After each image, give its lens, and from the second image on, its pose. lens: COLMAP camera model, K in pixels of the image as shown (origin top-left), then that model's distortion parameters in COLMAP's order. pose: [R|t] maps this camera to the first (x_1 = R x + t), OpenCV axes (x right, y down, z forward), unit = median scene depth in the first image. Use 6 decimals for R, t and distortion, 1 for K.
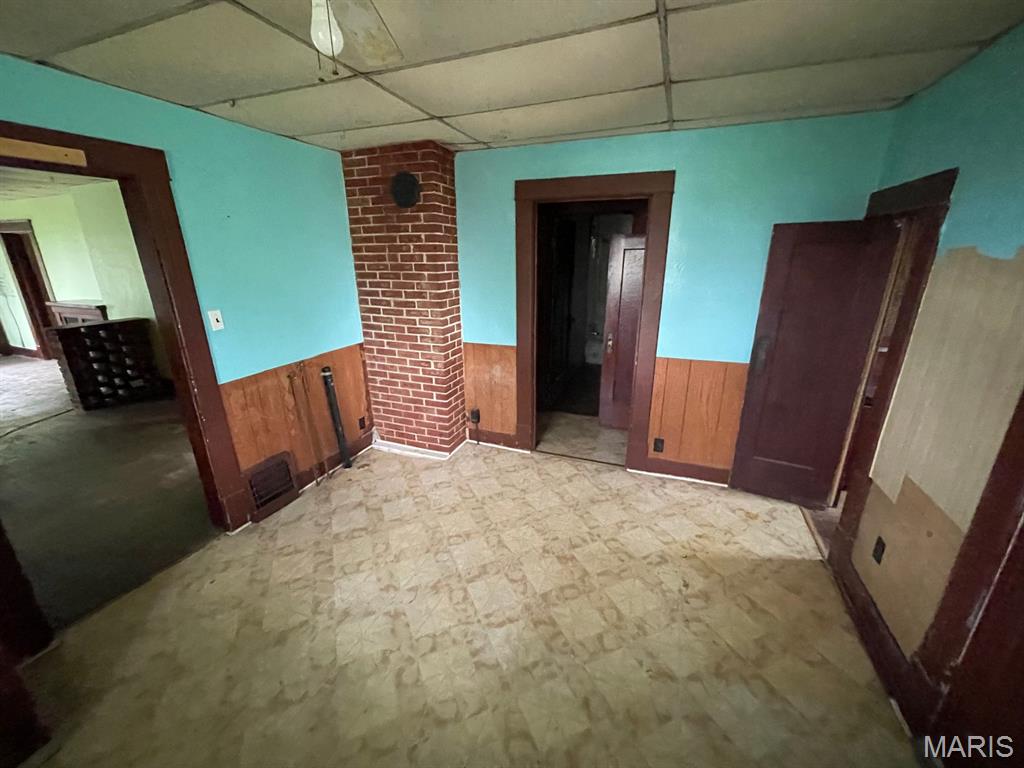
lens RADIAL K [[416.9, 0, 512.0], [0, 416.9, 384.0], [0, 0, 1]] dist [-0.001061, -0.000149]
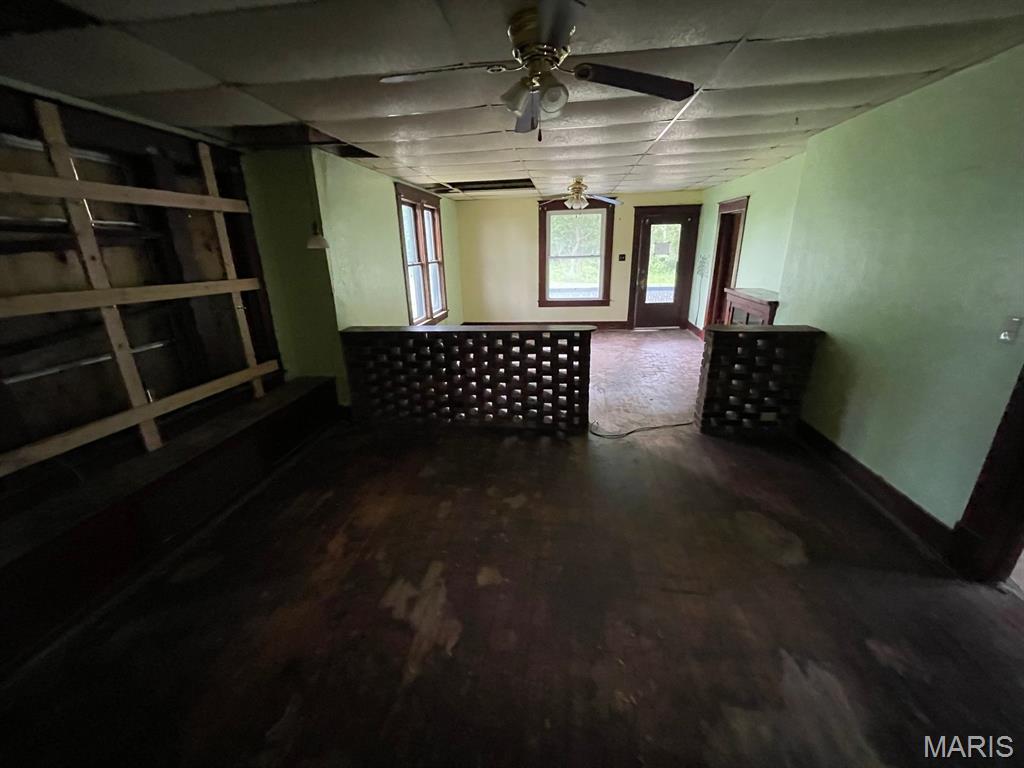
lens RADIAL K [[411.9, 0, 510.7], [0, 411.9, 388.1], [0, 0, 1]] dist [-0.002127, -0.000602]
pose [[0.244615, 0.320139, -0.915246, -0.801238], [-0.271607, 0.928756, 0.252273, -0.220245], [0.930803, 0.186877, 0.314140, 0.758513]]
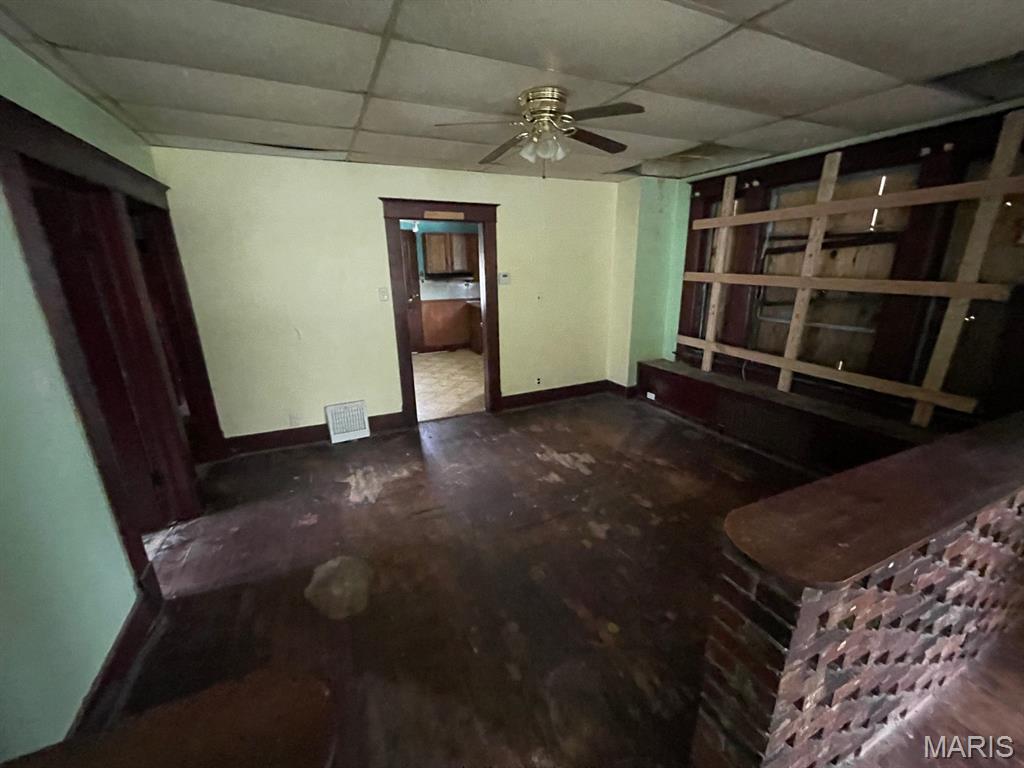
lens RADIAL K [[411.9, 0, 510.7], [0, 411.9, 388.1], [0, 0, 1]] dist [-0.002127, -0.000602]
pose [[-0.722339, -0.176940, 0.668520, -2.221580], [0.230133, 0.850108, 0.473662, -0.503184], [-0.652123, 0.495993, -0.573347, 1.763617]]
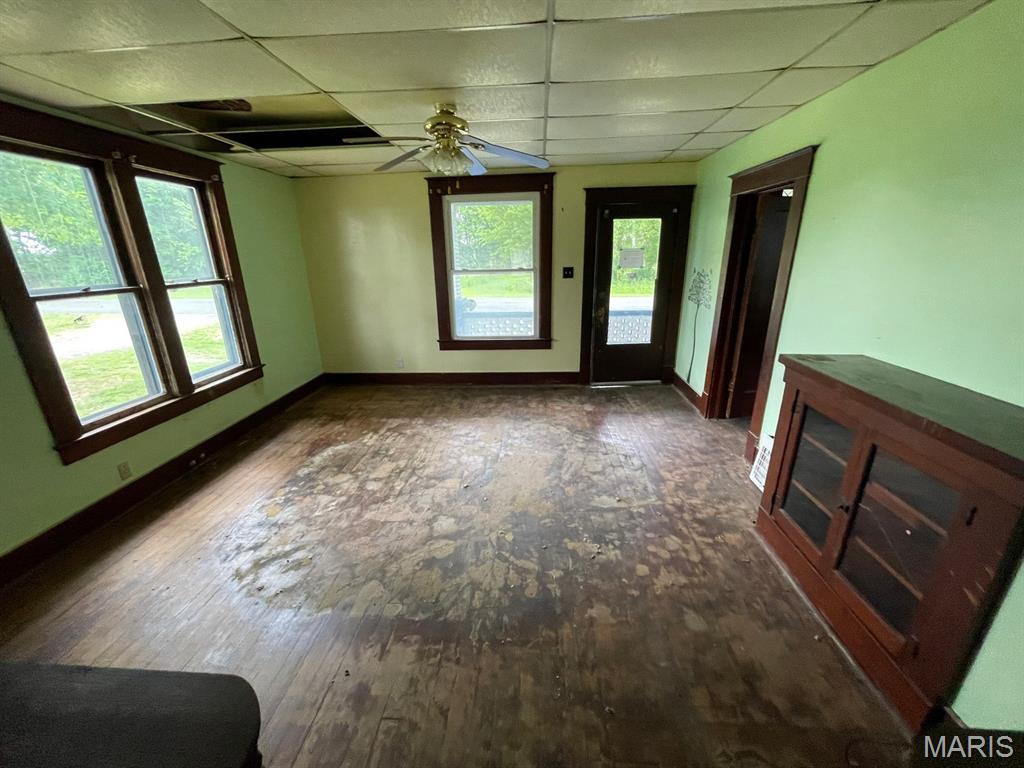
lens RADIAL K [[411.9, 0, 510.7], [0, 411.9, 388.1], [0, 0, 1]] dist [-0.002127, -0.000602]
pose [[0.305547, 0.302490, -0.902851, -1.965867], [-0.271862, 0.936441, 0.221740, -0.431451], [0.912541, 0.177700, 0.368362, 1.492268]]
